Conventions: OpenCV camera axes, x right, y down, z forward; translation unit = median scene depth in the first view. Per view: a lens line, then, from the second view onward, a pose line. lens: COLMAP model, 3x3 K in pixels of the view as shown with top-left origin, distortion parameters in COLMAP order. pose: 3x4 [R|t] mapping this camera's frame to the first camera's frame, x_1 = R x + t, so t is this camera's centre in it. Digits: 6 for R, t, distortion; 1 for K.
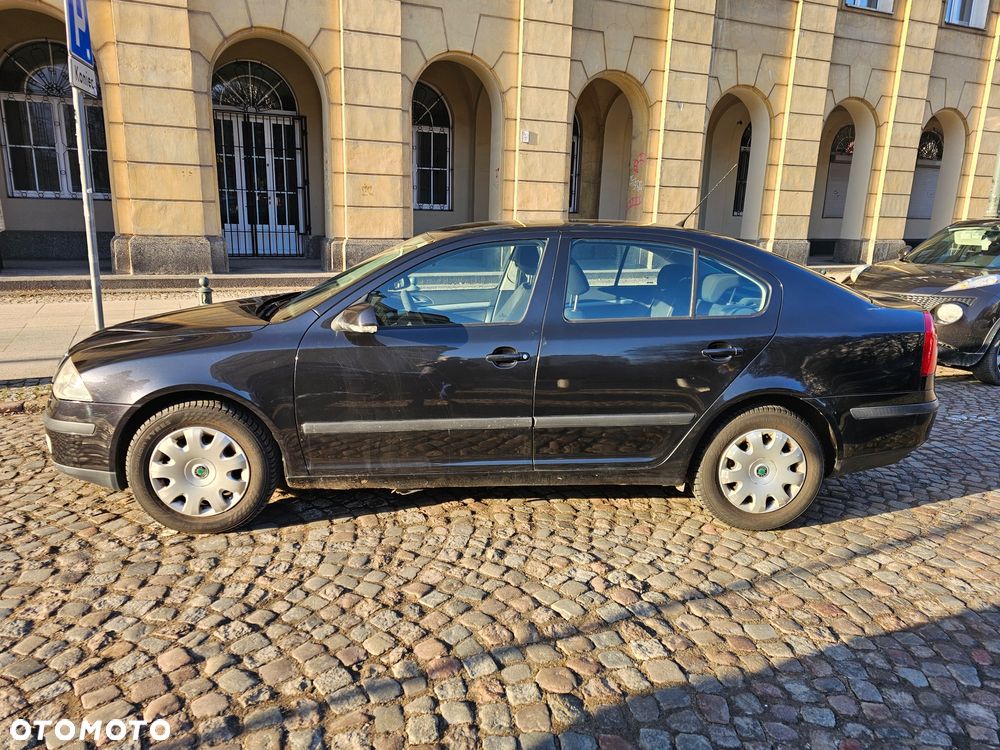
lens RADIAL K [[687.5, 0, 500.0], [0, 687.5, 375.0], [0, 0, 1]] dist [0.003808, -0.000067]
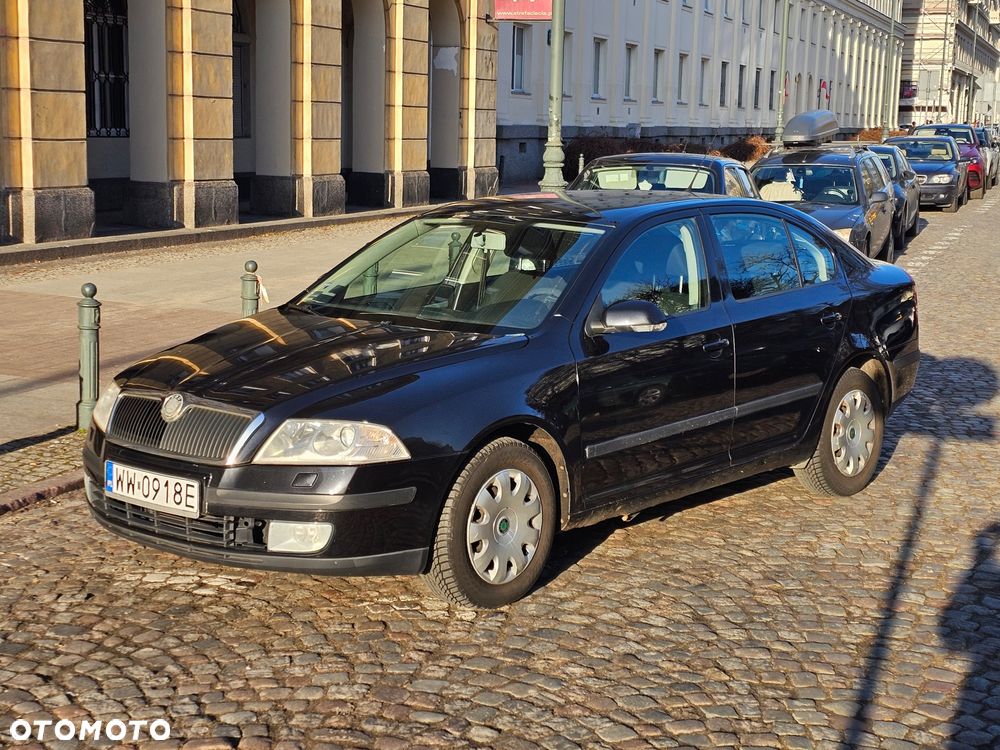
lens RADIAL K [[1381.7, 0, 500.0], [0, 1381.7, 375.0], [0, 0, 1]] dist [0.110845, -0.010664]
pose [[0.744835, -0.123942, 0.655636, -0.536479], [0.156471, 0.987642, 0.008945, -0.018051], [-0.648643, 0.095925, 0.755024, -0.087608]]
